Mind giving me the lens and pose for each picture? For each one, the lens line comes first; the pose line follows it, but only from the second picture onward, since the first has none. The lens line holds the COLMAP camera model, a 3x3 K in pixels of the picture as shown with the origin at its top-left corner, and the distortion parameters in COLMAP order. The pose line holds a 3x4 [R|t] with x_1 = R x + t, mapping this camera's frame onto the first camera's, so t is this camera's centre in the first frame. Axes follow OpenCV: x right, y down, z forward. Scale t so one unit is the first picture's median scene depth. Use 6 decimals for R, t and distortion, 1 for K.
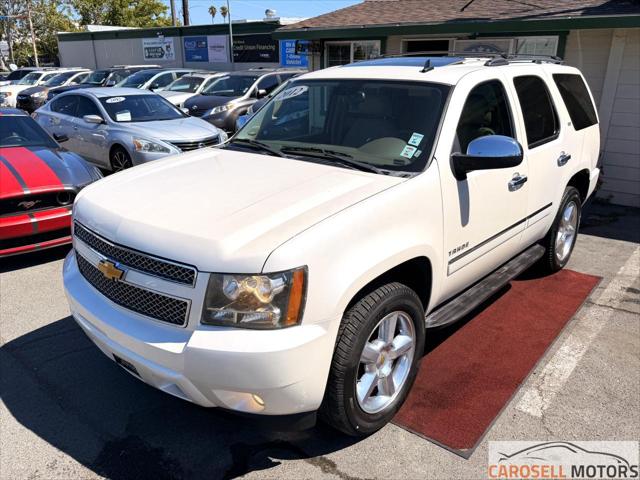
lens RADIAL K [[549.5, 0, 320.0], [0, 549.5, 240.0], [0, 0, 1]] dist [0.007866, -0.010463]
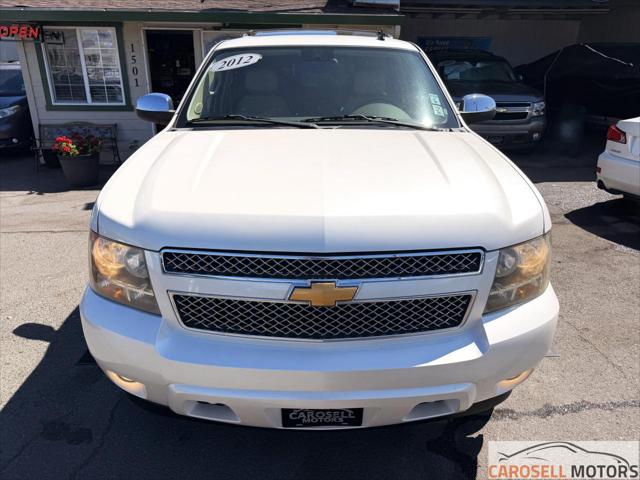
lens RADIAL K [[471.4, 0, 329.2], [0, 471.4, 240.2], [0, 0, 1]] dist [-0.000233, -0.001153]
pose [[0.733940, -0.229186, 0.639379, -0.660636], [0.206114, 0.972114, 0.111857, -0.067277], [-0.647185, 0.049688, 0.760712, 0.489734]]
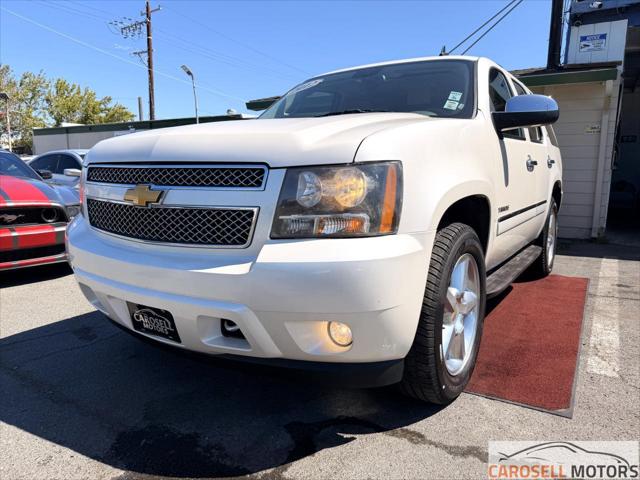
lens RADIAL K [[477.0, 0, 326.5], [0, 477.0, 225.9], [0, 0, 1]] dist [0.001882, -0.005712]
pose [[0.990858, -0.009906, 0.134543, -0.185866], [0.036946, 0.979098, -0.200006, 0.224268], [-0.129750, 0.203148, 0.970513, 0.258781]]
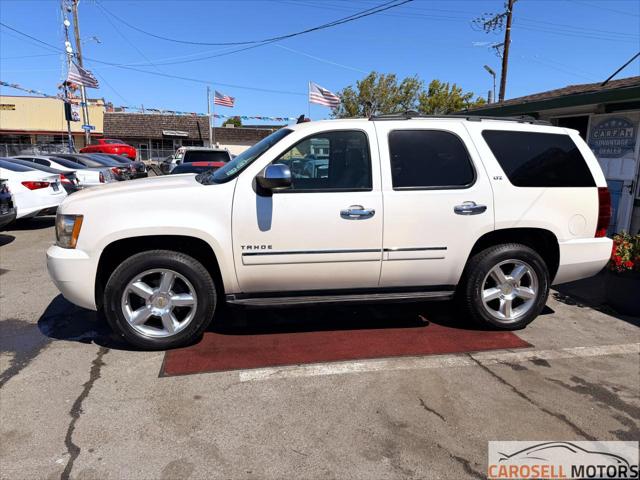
lens RADIAL K [[488.6, 0, 318.8], [0, 488.6, 236.6], [0, 0, 1]] dist [0.002123, -0.008160]
pose [[0.767743, 0.128050, -0.627833, 1.223960], [-0.219247, 0.973183, -0.069618, 0.044913], [0.602081, 0.191099, 0.775229, 0.198265]]
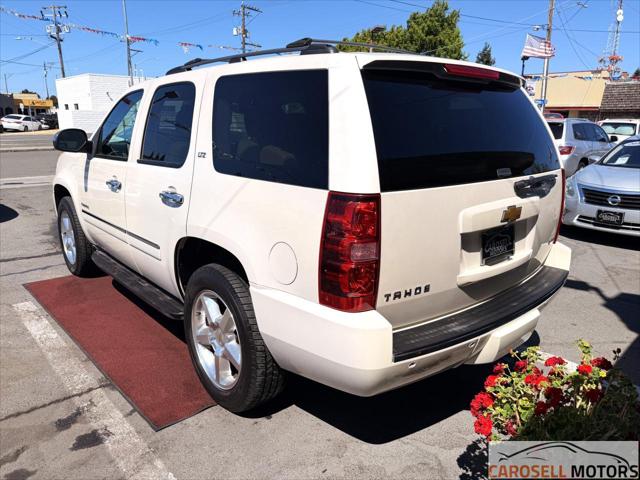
lens RADIAL K [[488.6, 0, 318.8], [0, 488.6, 236.6], [0, 0, 1]] dist [0.002123, -0.008160]
pose [[-0.179196, 0.233505, -0.955701, 1.547009], [-0.319495, 0.904961, 0.281014, -0.517220], [0.930490, 0.355698, -0.087562, 1.903688]]
